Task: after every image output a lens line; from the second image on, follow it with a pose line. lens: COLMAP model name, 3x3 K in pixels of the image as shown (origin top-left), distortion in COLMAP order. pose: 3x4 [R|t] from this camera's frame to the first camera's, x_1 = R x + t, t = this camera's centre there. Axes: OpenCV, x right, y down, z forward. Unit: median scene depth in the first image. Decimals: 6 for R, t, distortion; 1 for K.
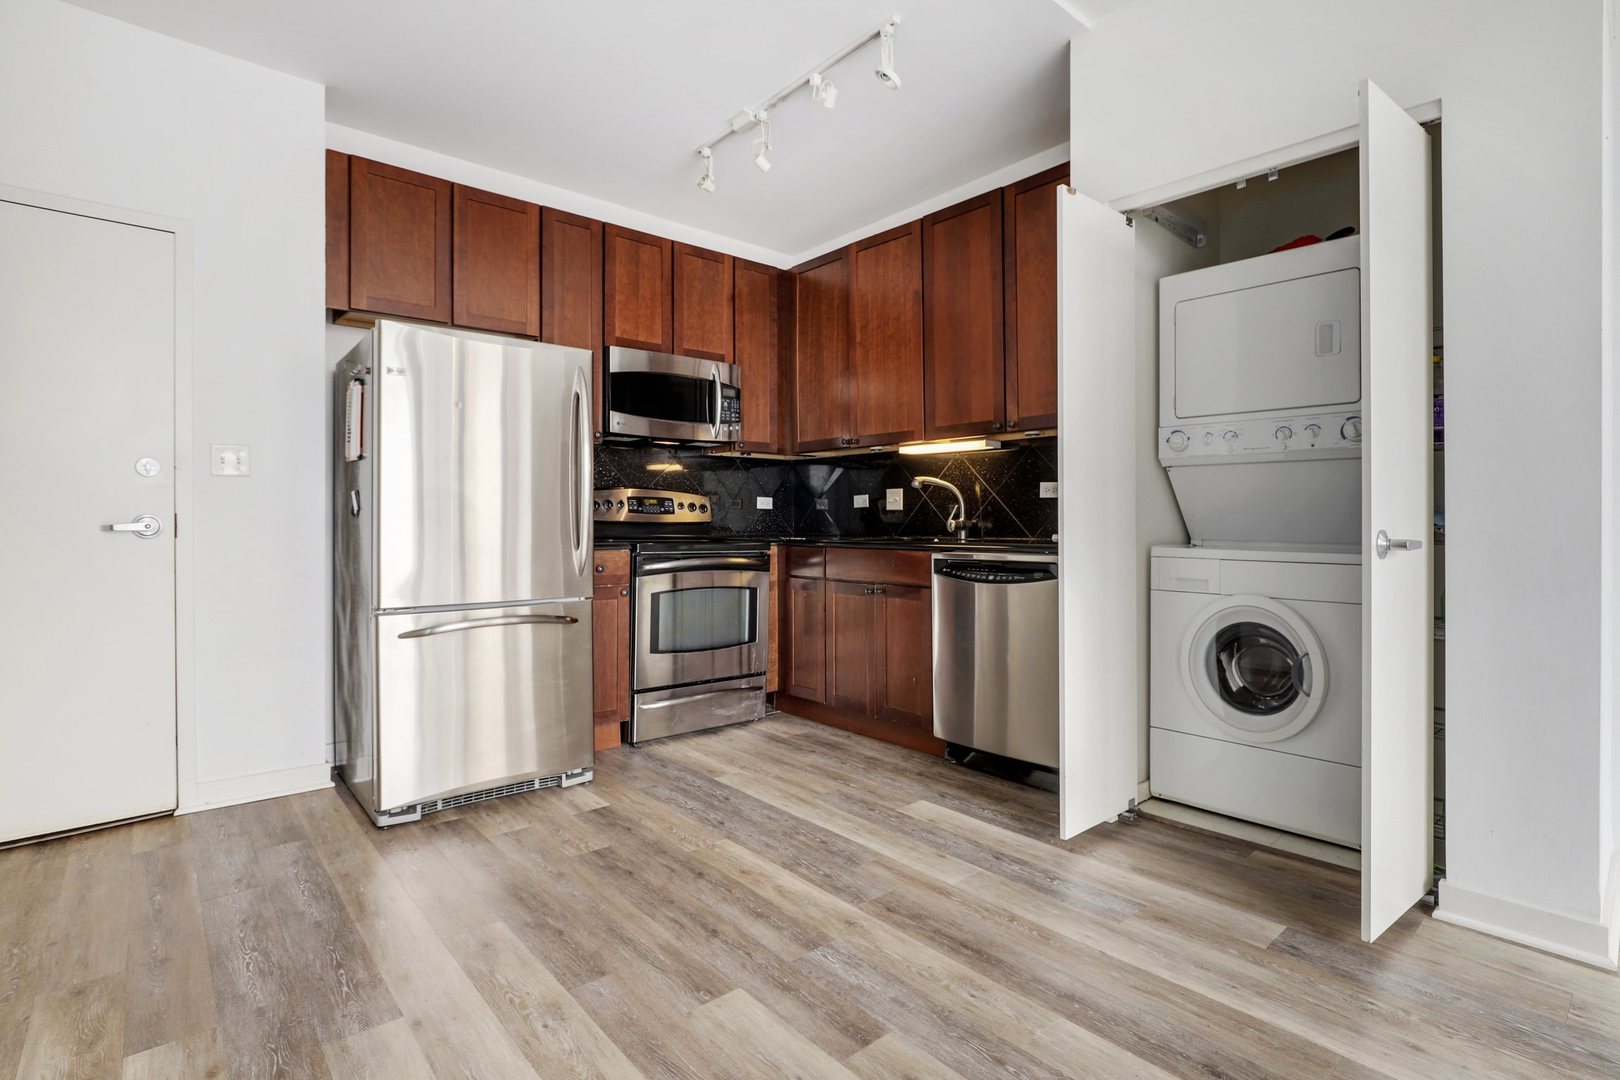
lens RADIAL K [[789.5, 0, 821.9], [0, 789.5, 517.1], [0, 0, 1]] dist [-0.011415, 0.002905]
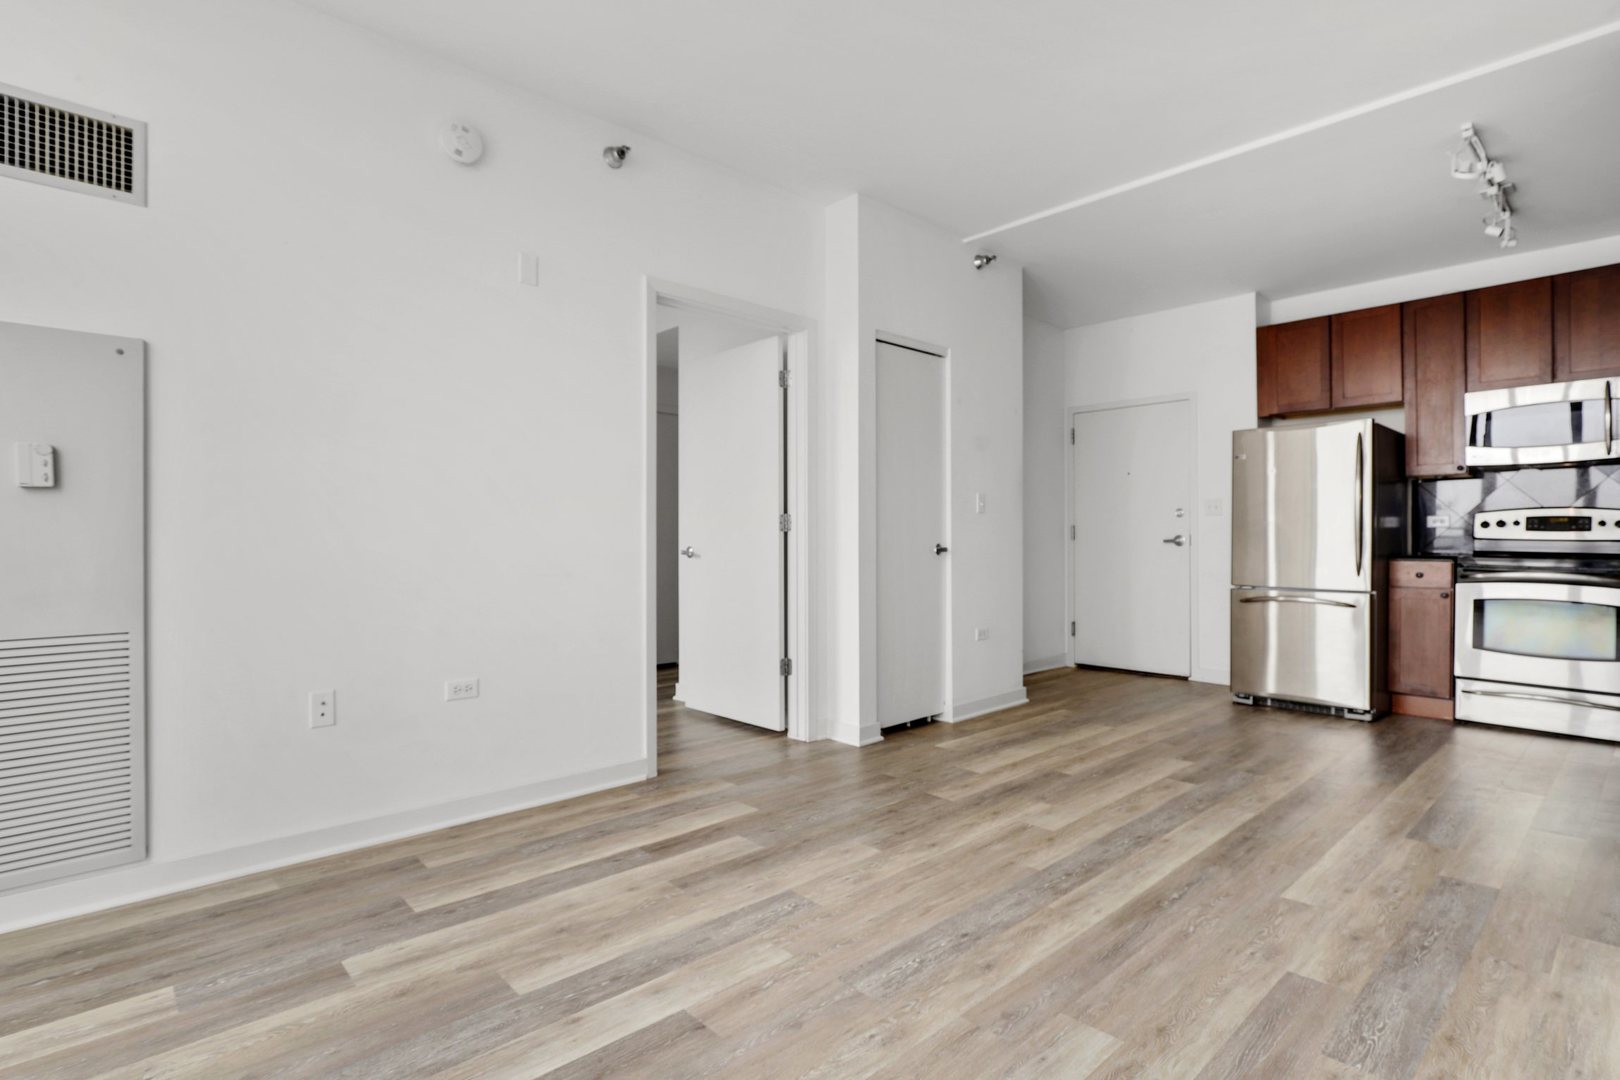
lens RADIAL K [[789.5, 0, 839.2], [0, 789.5, 525.1], [0, 0, 1]] dist [-0.011415, 0.002905]
pose [[0.030935, -0.020621, -0.999309, 1.091954], [0.001374, 0.999787, -0.020588, 0.010288], [0.999520, -0.000736, 0.030957, 0.005479]]
